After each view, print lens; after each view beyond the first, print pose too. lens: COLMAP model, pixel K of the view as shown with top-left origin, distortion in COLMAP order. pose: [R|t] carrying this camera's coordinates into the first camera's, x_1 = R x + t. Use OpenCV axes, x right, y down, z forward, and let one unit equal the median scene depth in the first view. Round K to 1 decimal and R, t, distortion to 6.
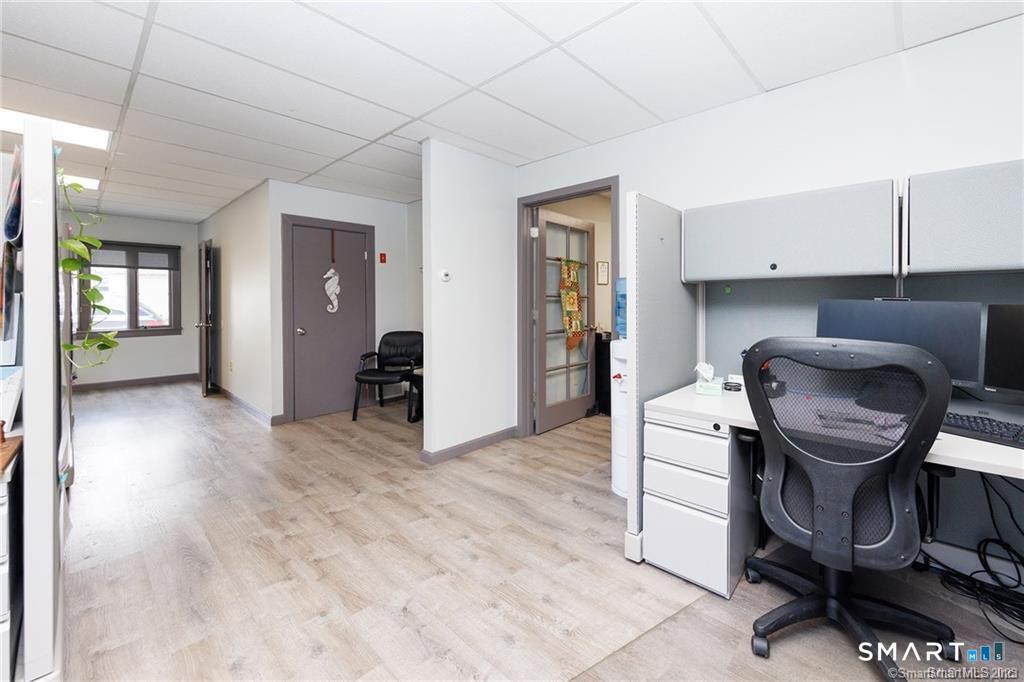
lens RADIAL K [[336.1, 0, 513.4], [0, 336.1, 301.7], [0, 0, 1]] dist [0.000333, 0.000085]
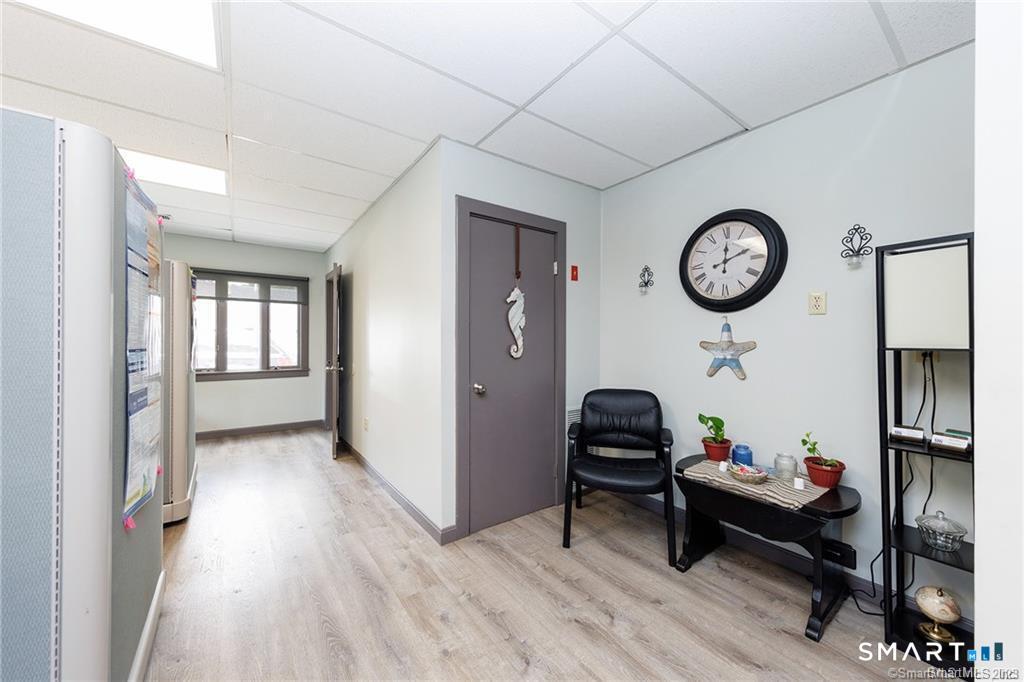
lens RADIAL K [[354.7, 0, 512.7], [0, 354.7, 338.1], [0, 0, 1]] dist [0.021663, 0.000081]
pose [[0.968850, 0.002793, -0.247633, -0.330656], [-0.004987, 0.999954, -0.008234, 0.001524], [0.247599, 0.009212, 0.968819, 0.309249]]
